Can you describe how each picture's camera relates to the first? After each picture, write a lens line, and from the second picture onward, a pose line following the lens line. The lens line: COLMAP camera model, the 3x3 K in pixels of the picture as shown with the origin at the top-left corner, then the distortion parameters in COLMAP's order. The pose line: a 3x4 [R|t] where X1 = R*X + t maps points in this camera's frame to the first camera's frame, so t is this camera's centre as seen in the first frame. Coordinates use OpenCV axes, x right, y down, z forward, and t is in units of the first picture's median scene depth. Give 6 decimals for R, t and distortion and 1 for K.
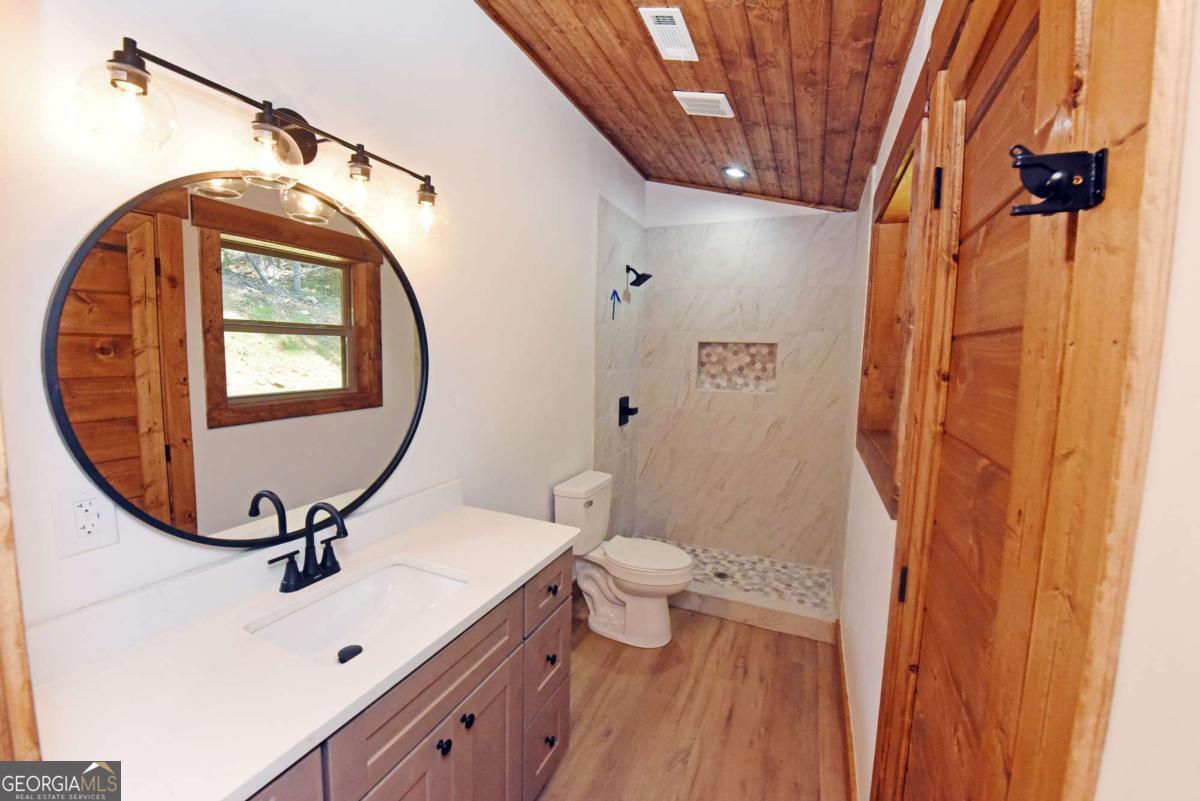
lens RADIAL K [[478.4, 0, 605.9], [0, 478.4, 397.6], [0, 0, 1]] dist [-0.016507, -0.001660]
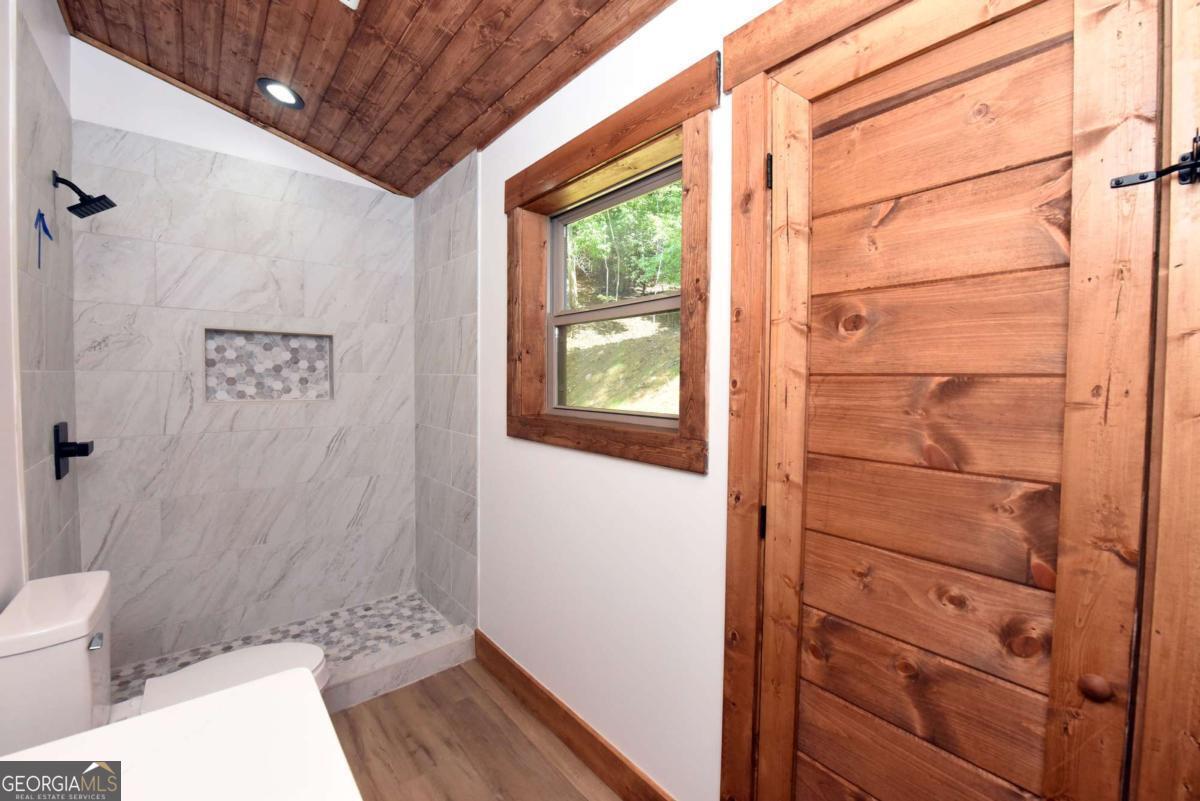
lens RADIAL K [[478.4, 0, 601.7], [0, 478.4, 395.4], [0, 0, 1]] dist [-0.016507, -0.001660]
pose [[0.438497, -0.055011, 0.897048, -0.162550], [0.091919, 0.995636, 0.016125, 0.014992], [-0.894020, 0.075385, 0.441640, 0.256497]]
